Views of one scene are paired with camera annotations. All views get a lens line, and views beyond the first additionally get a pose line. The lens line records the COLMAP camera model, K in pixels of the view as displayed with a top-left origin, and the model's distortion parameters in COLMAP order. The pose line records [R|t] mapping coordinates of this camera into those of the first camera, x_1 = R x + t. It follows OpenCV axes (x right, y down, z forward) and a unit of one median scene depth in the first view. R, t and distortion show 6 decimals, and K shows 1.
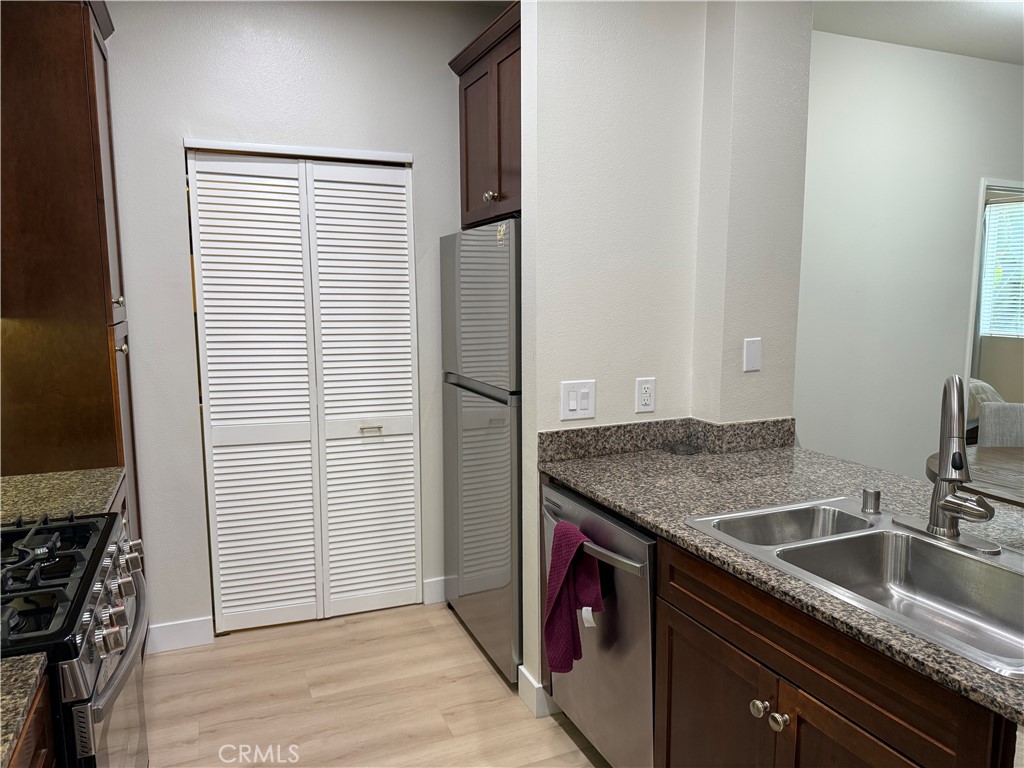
lens RADIAL K [[723.7, 0, 509.3], [0, 723.7, 393.7], [0, 0, 1]] dist [0.042225, -0.048111]
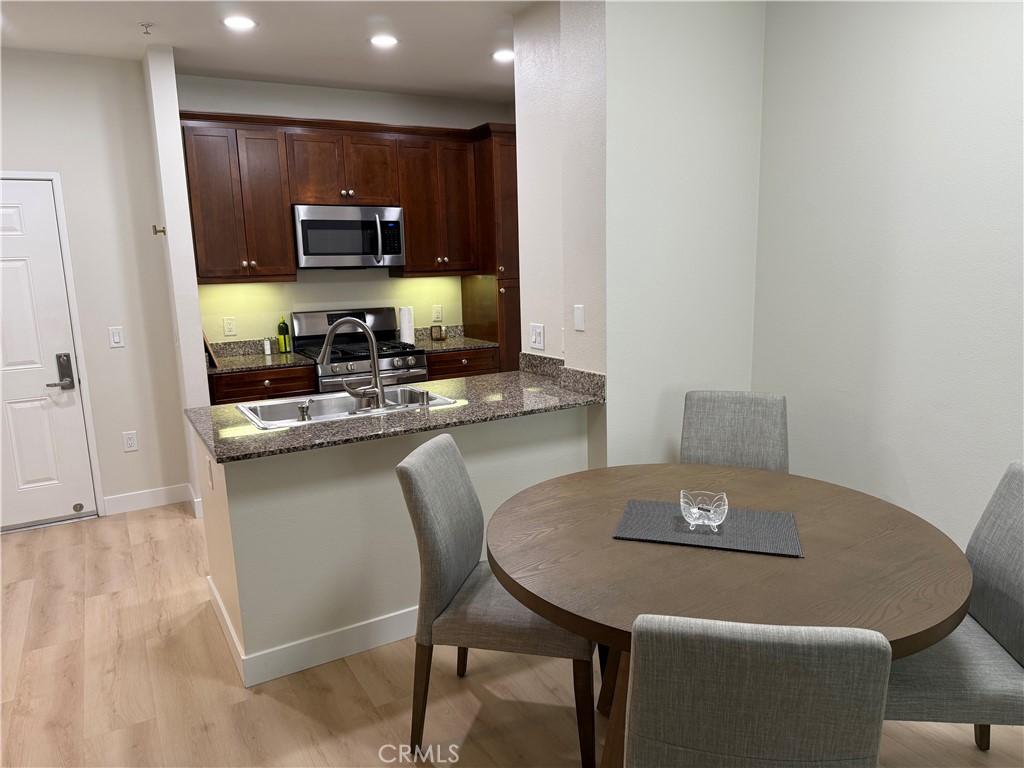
lens RADIAL K [[723.7, 0, 509.3], [0, 723.7, 393.7], [0, 0, 1]] dist [0.042225, -0.048111]
pose [[0.145347, 0.186207, -0.971700, 1.578559], [-0.110213, 0.979064, 0.171133, -0.126366], [0.983223, 0.082220, 0.162827, 0.685056]]
